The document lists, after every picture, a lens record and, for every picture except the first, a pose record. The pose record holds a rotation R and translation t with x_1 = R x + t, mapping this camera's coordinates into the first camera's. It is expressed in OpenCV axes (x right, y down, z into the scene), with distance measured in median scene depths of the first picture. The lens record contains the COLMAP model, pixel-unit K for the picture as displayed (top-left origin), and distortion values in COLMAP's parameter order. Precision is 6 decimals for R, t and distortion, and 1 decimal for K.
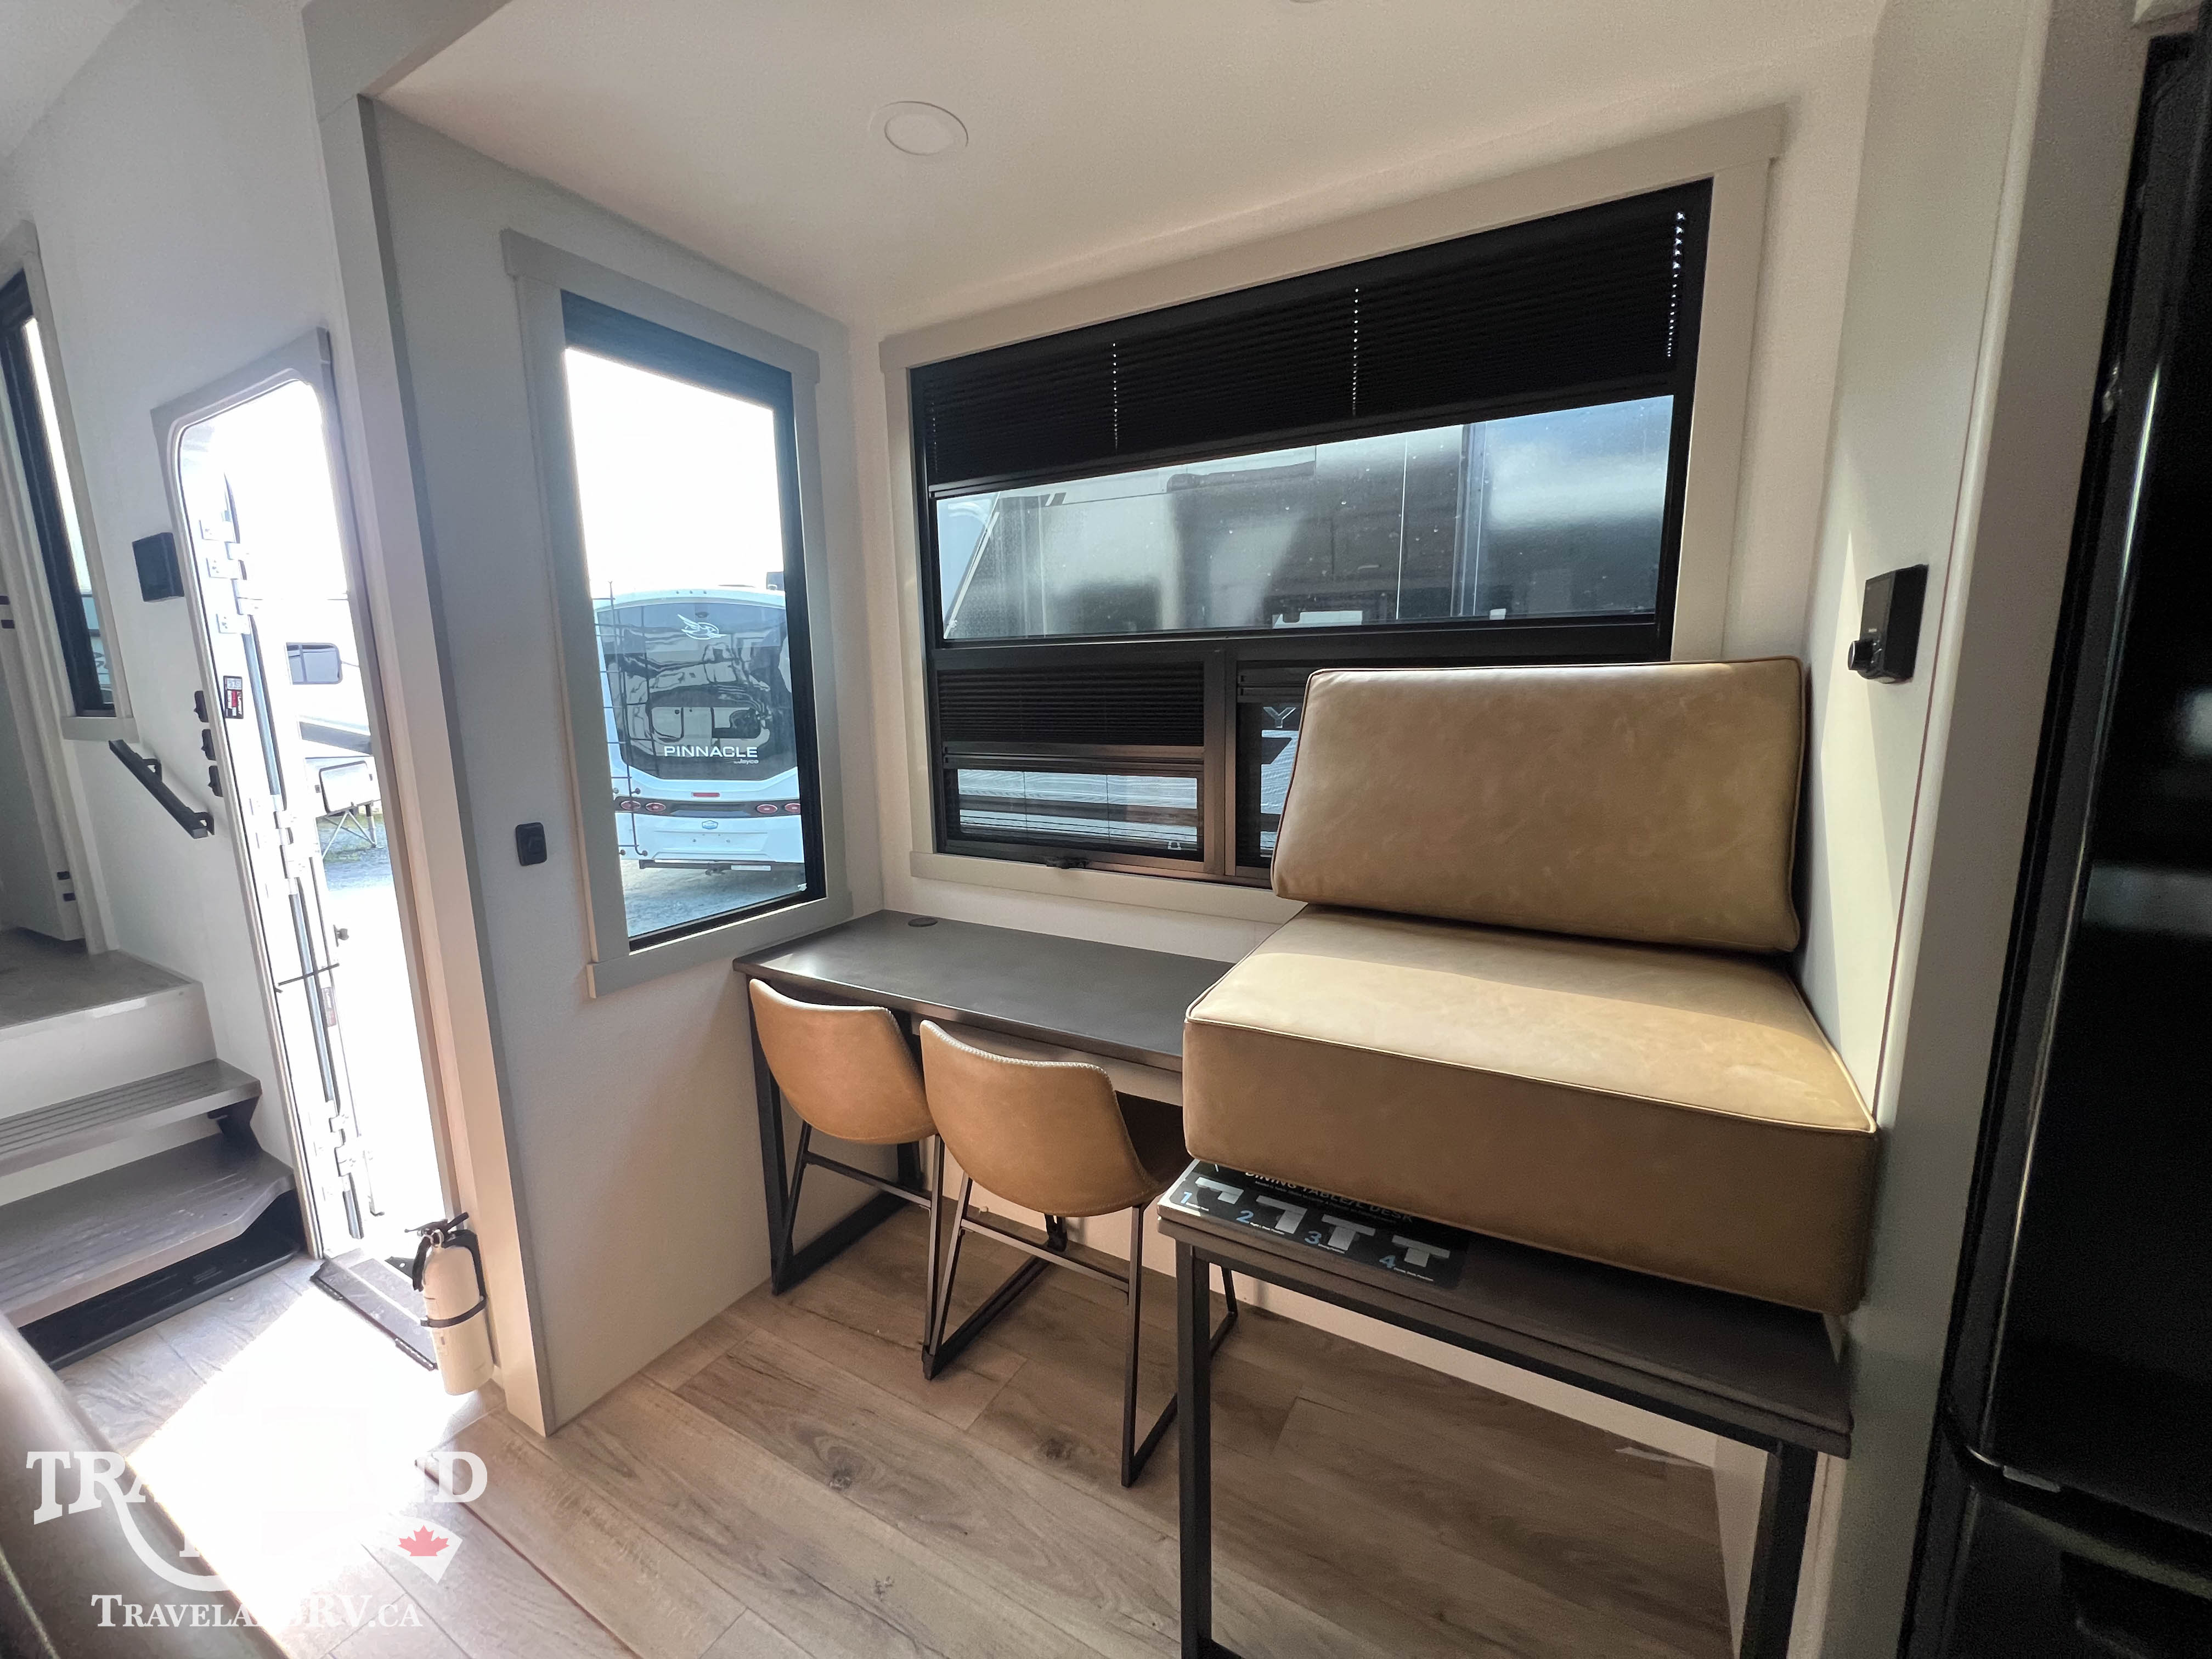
lens RADIAL K [[885.3, 0, 1106.2], [0, 885.3, 827.7], [0, 0, 1]] dist [-0.002455, 0.000698]
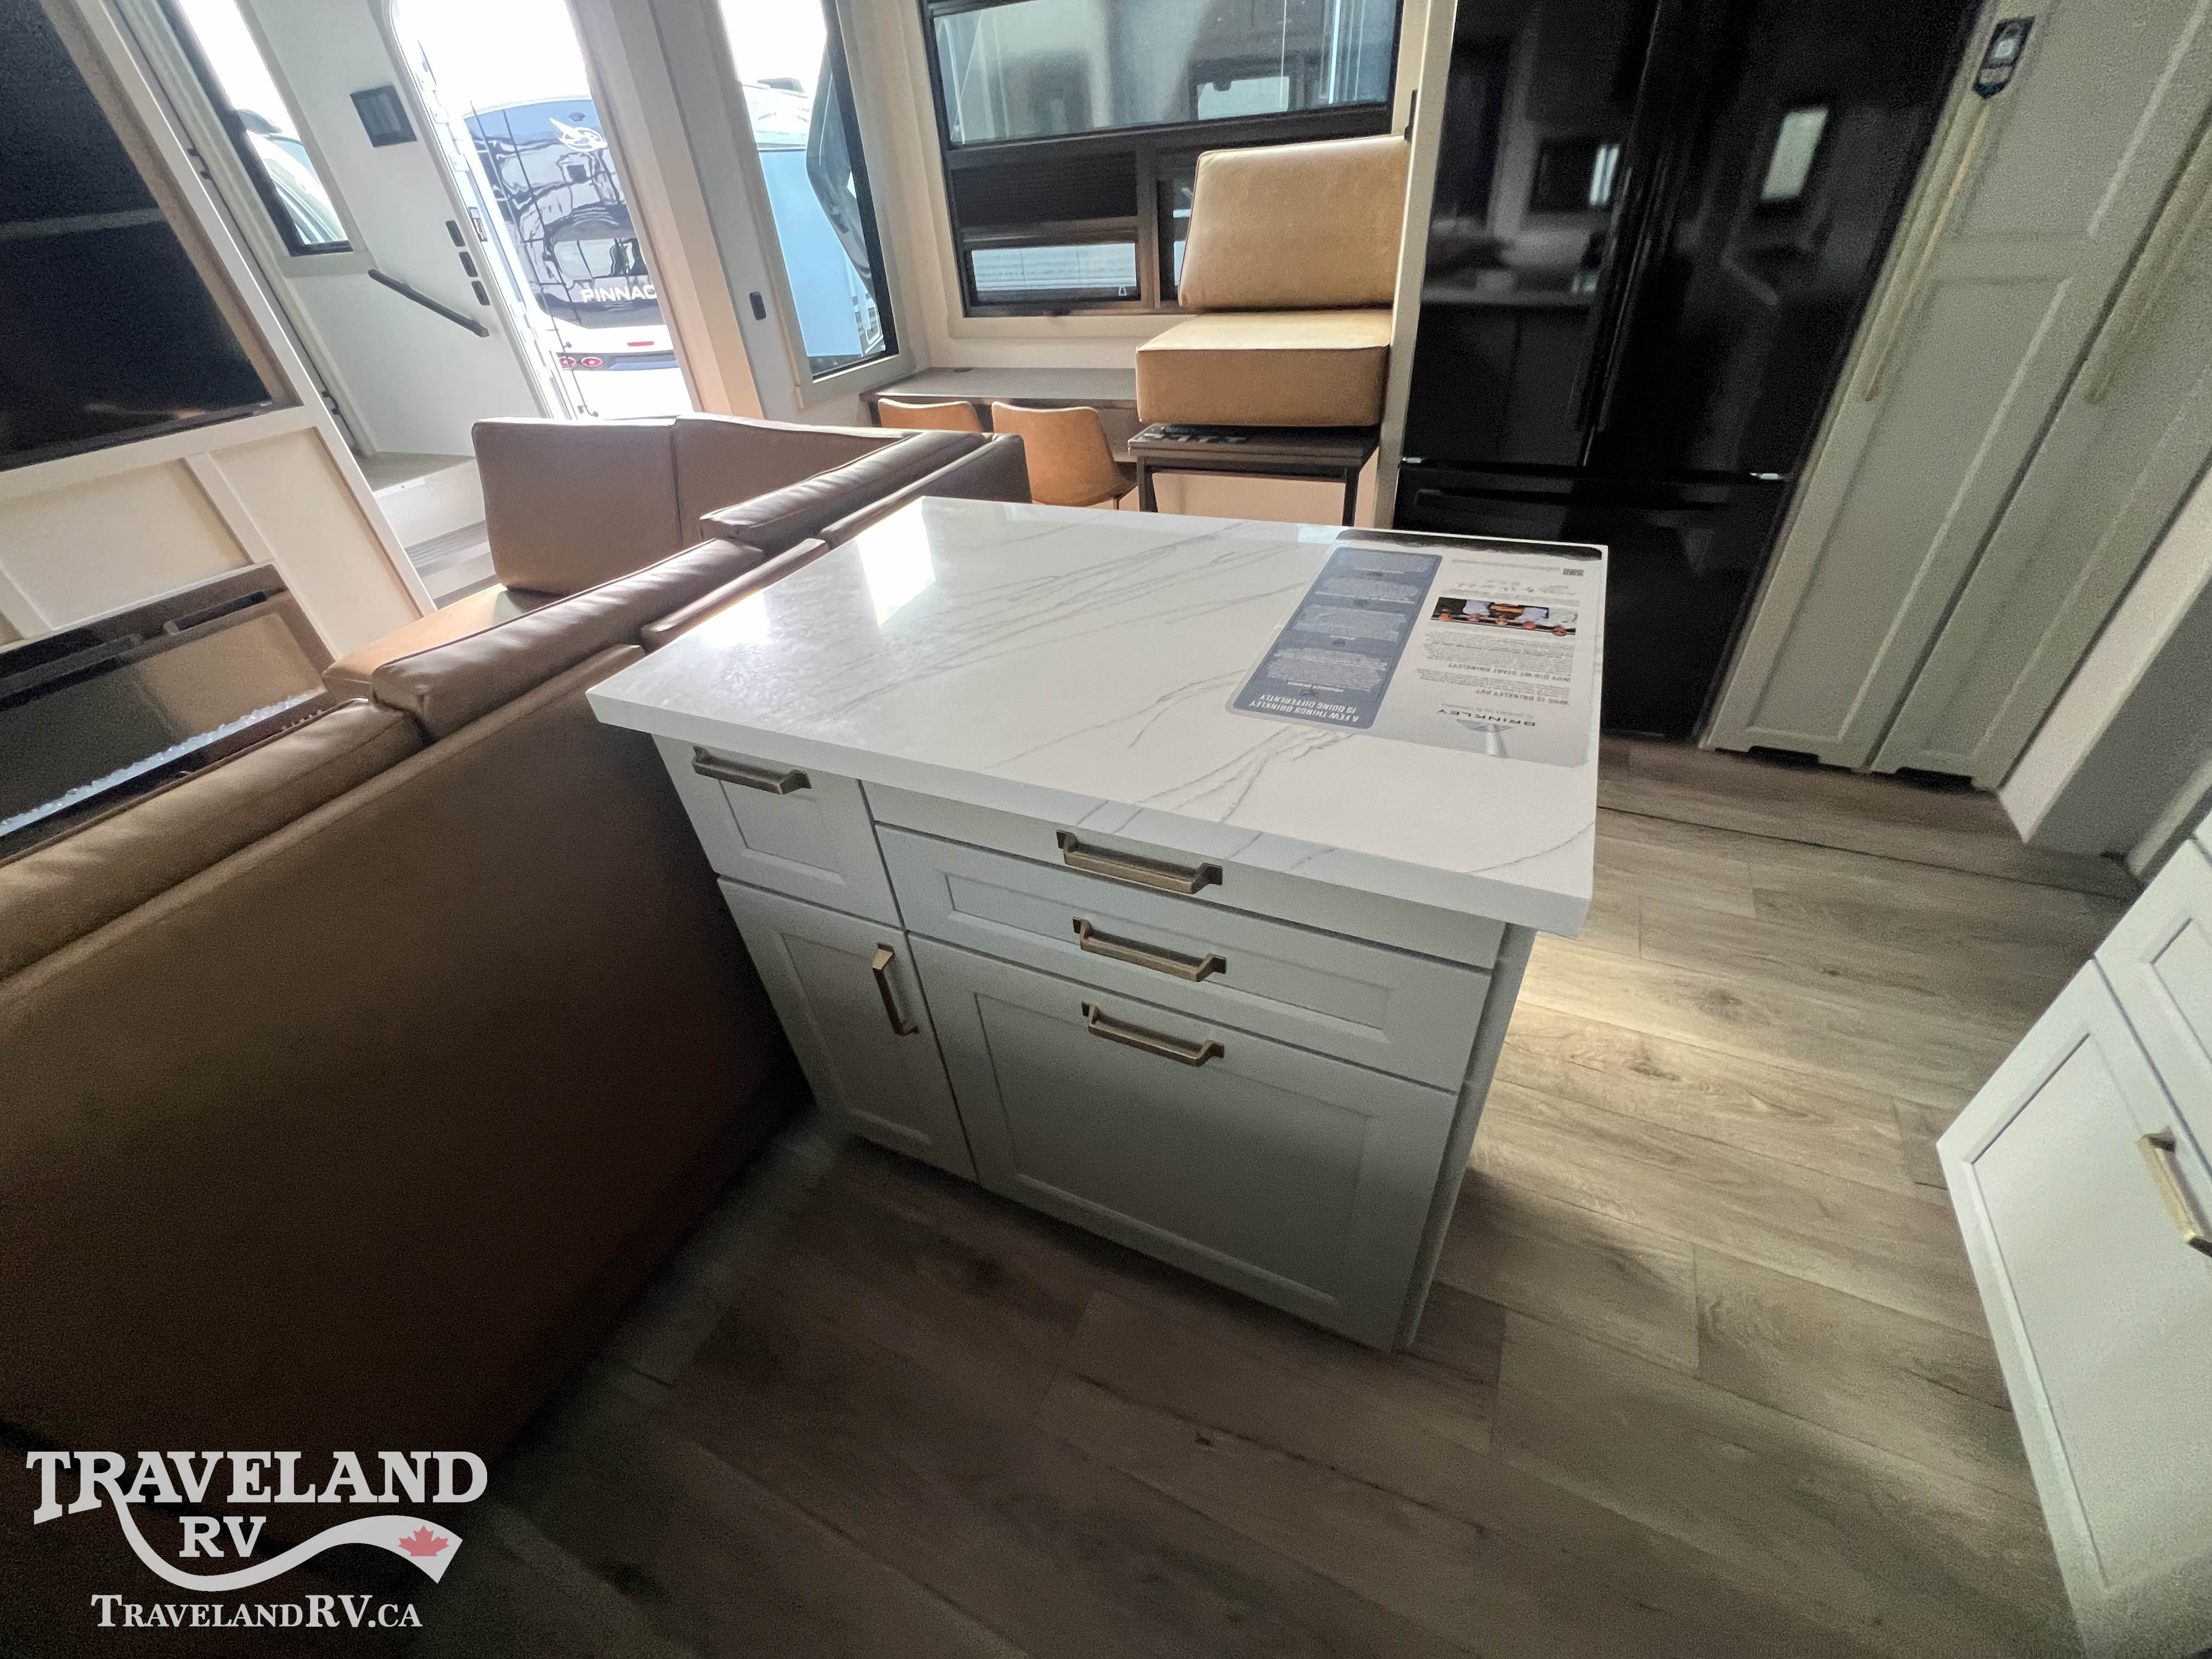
lens RADIAL K [[885.3, 0, 1107.5], [0, 885.3, 824.7], [0, 0, 1]] dist [-0.002455, 0.000698]
pose [[0.994847, -0.094771, 0.036025, -0.093342], [0.068238, 0.888681, 0.453420, 0.139301], [-0.074986, -0.448625, 0.890569, -0.804438]]
